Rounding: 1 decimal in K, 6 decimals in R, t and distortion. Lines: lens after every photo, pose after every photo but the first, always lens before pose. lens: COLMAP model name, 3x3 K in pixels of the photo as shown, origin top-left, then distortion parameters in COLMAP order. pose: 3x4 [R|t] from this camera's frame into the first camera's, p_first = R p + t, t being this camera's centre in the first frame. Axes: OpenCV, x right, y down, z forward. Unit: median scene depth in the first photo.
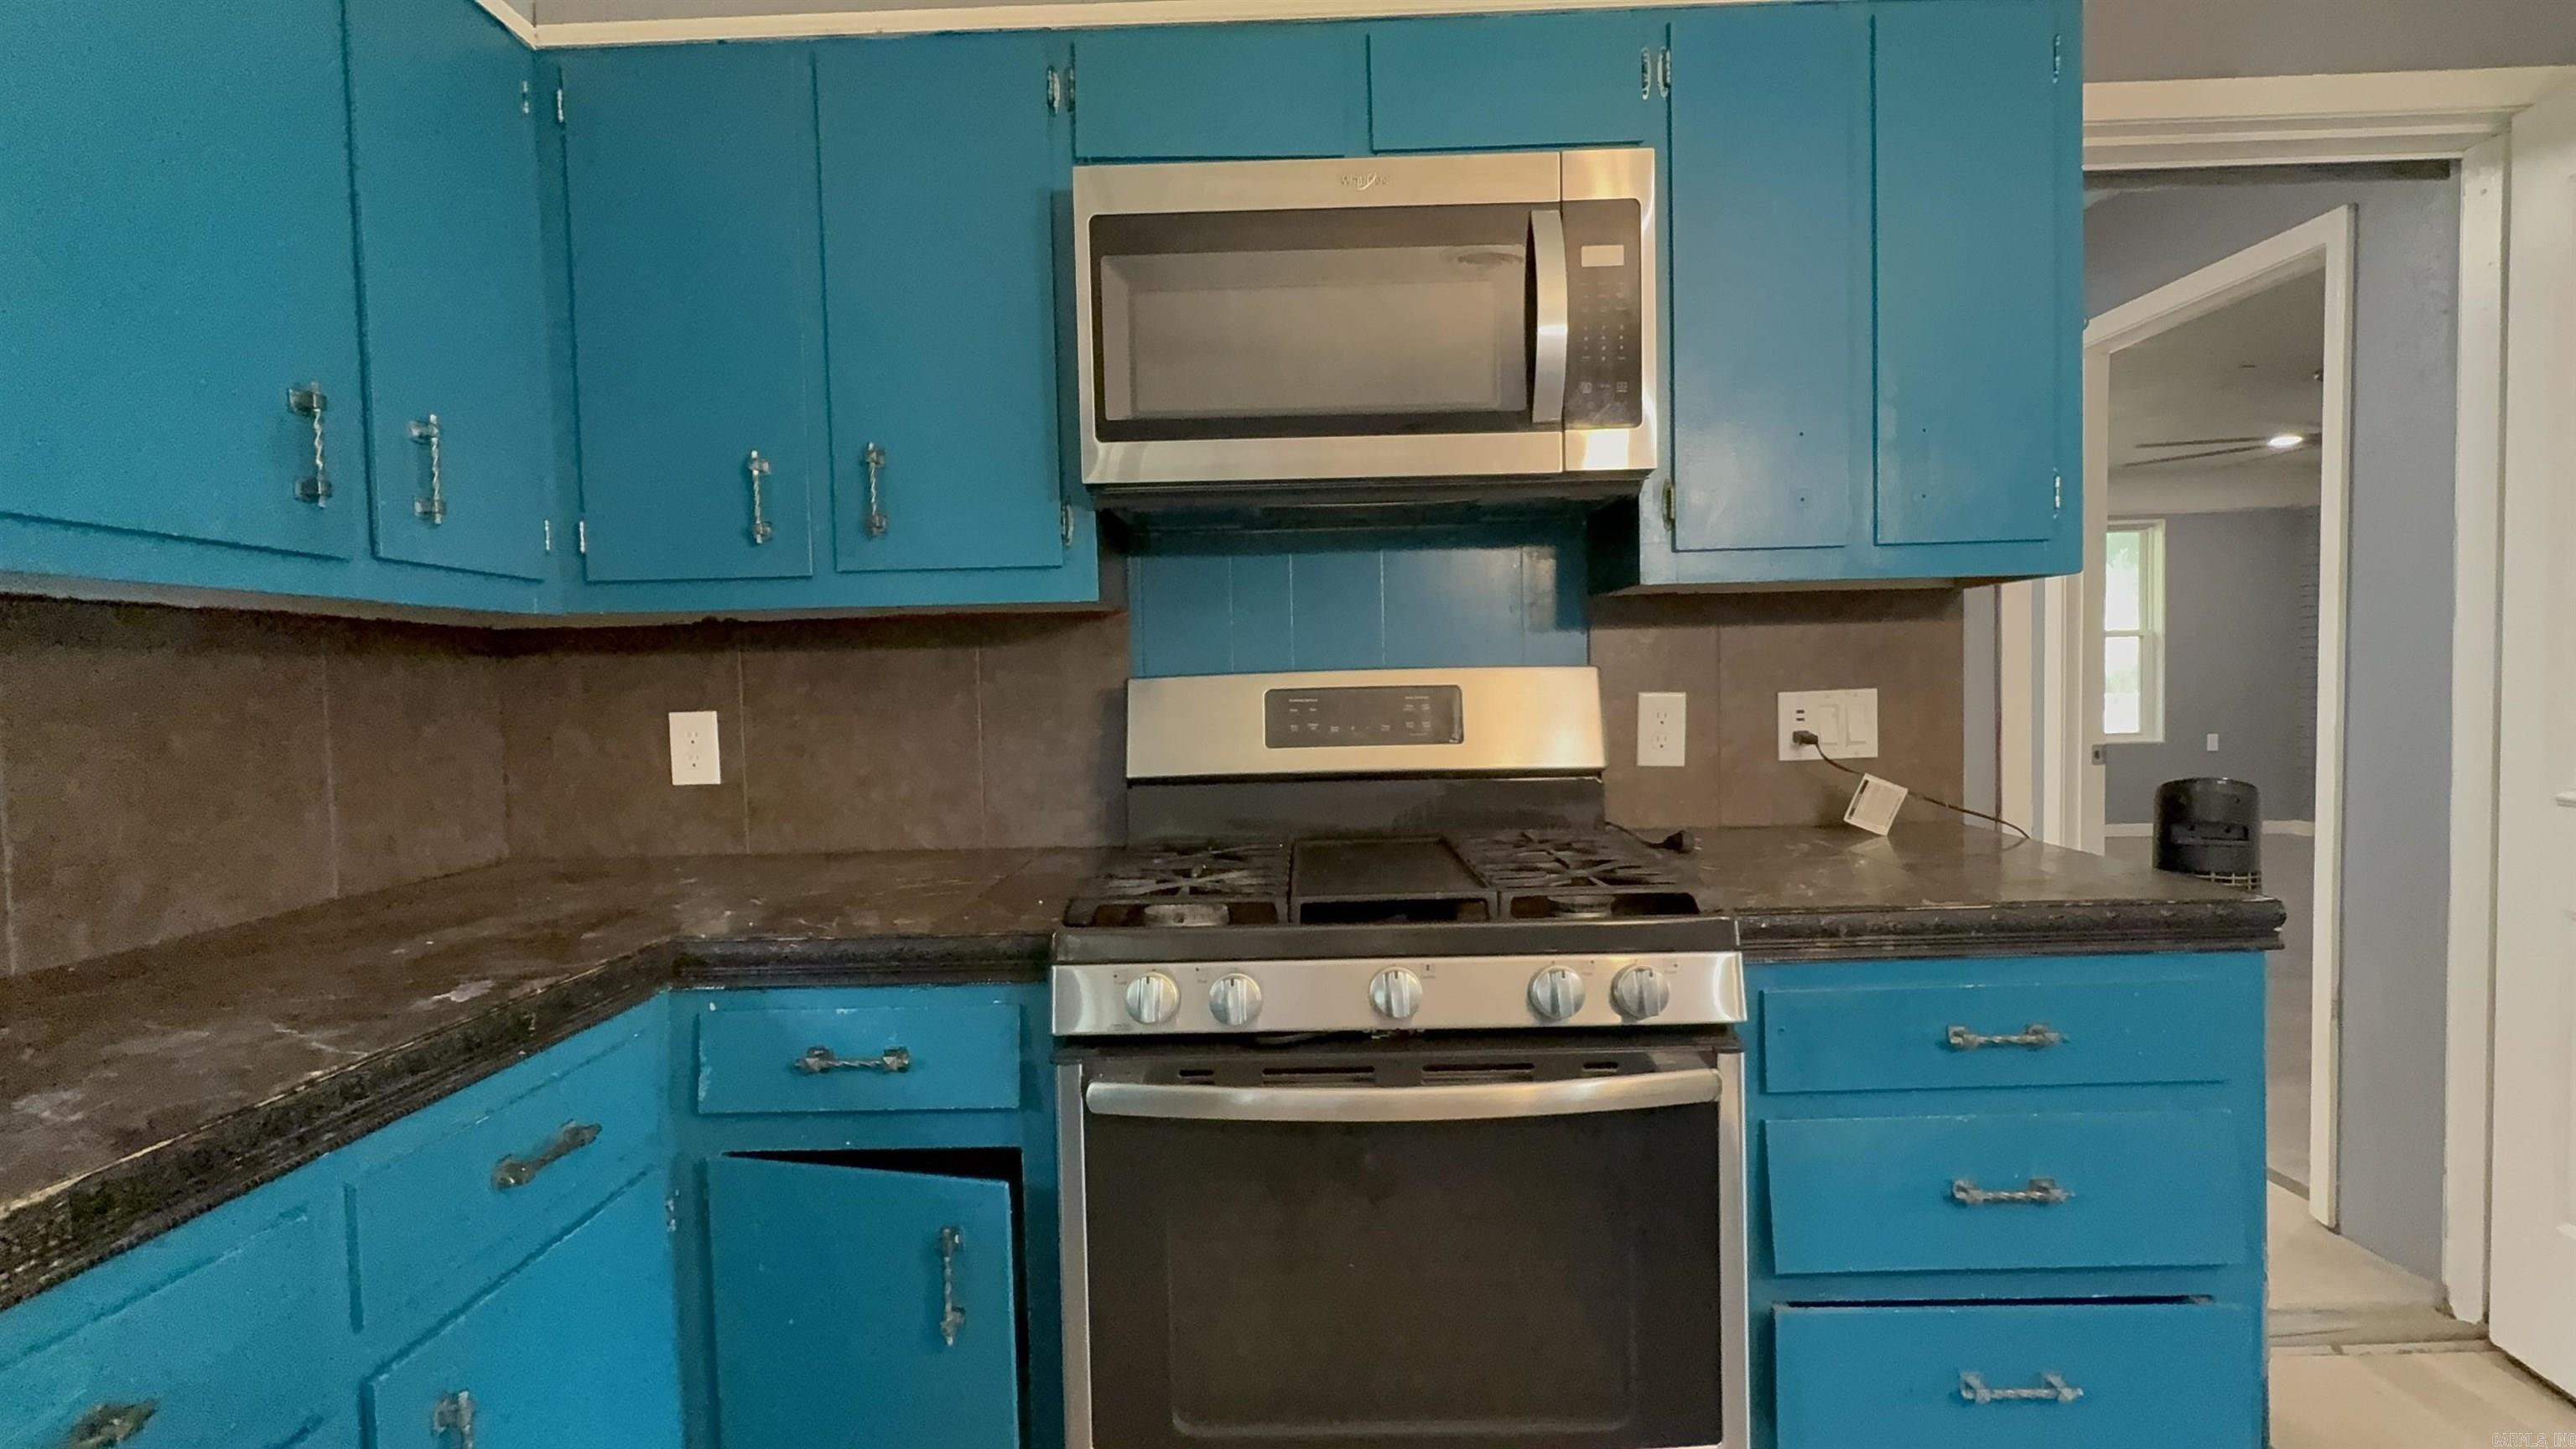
lens RADIAL K [[1165.3, 0, 1286.5], [0, 1165.3, 720.2], [0, 0, 1]] dist [0.023137, 0.000137]
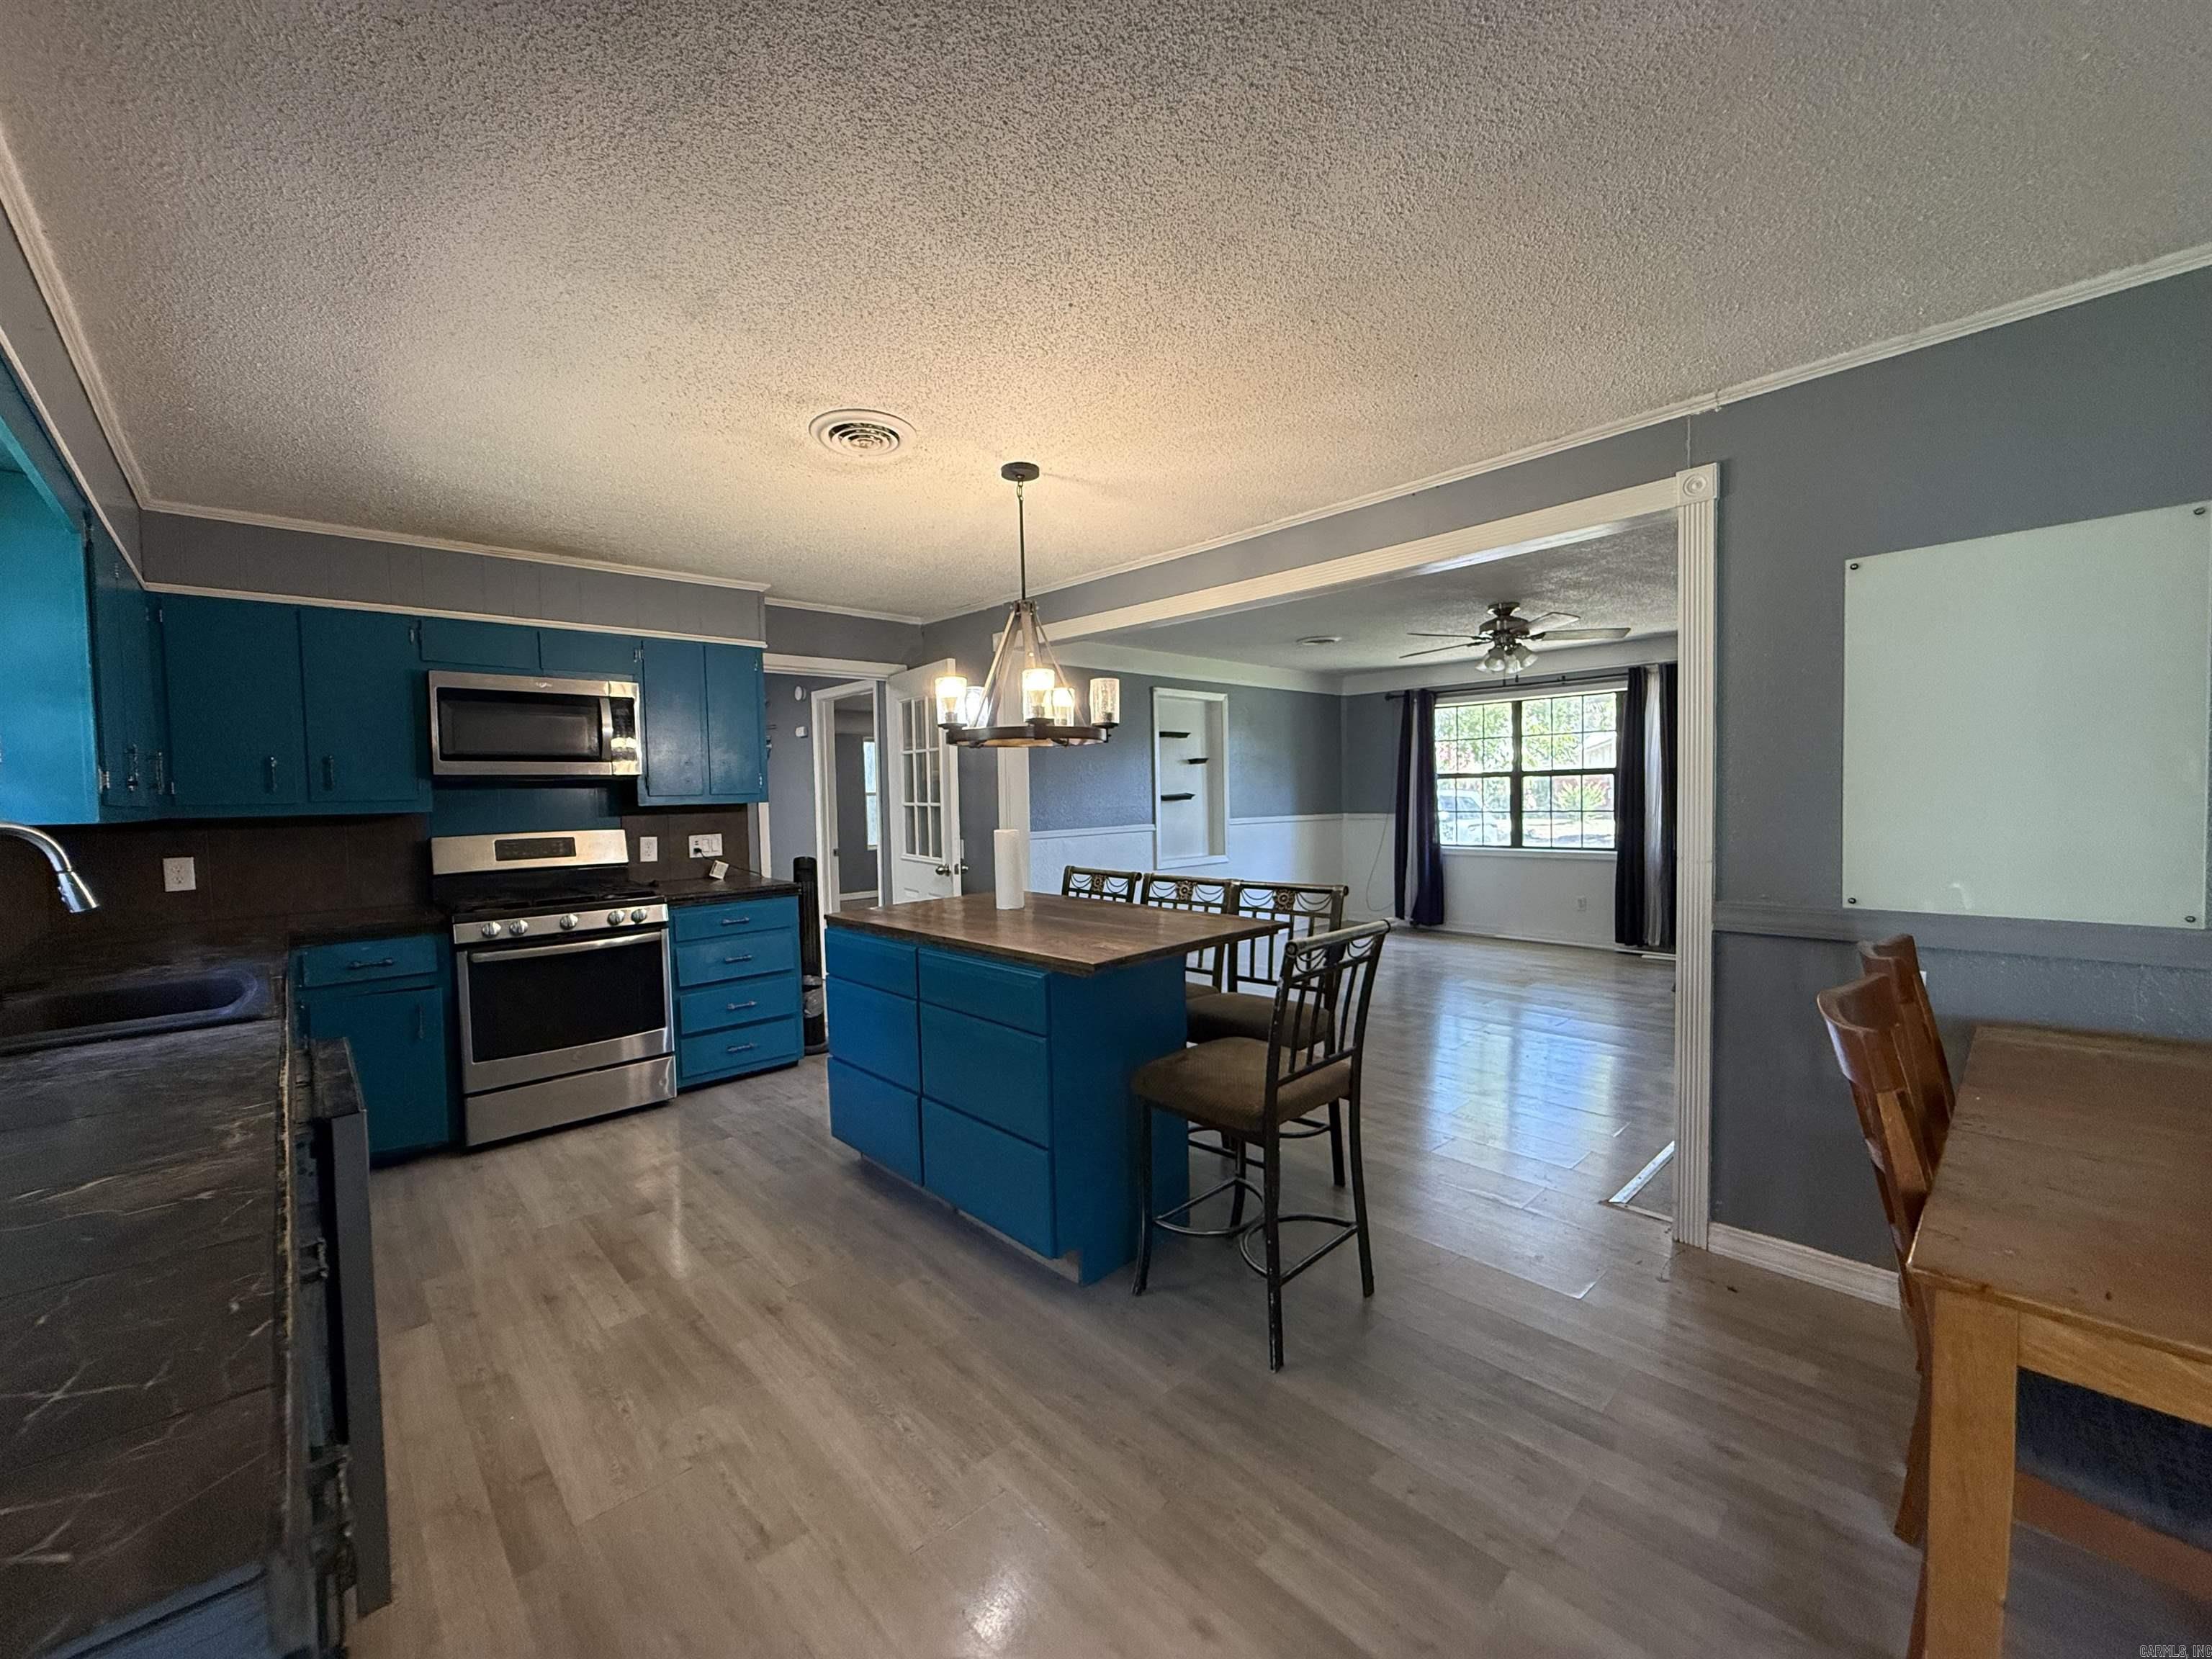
lens RADIAL K [[890.4, 0, 1106.4], [0, 890.4, 832.8], [0, 0, 1]] dist [-0.001215, -0.000078]
pose [[0.724741, -0.024909, 0.688571, -0.464128], [0.032495, 0.999470, 0.001954, -0.001370], [-0.688254, 0.020959, 0.725167, -1.701692]]
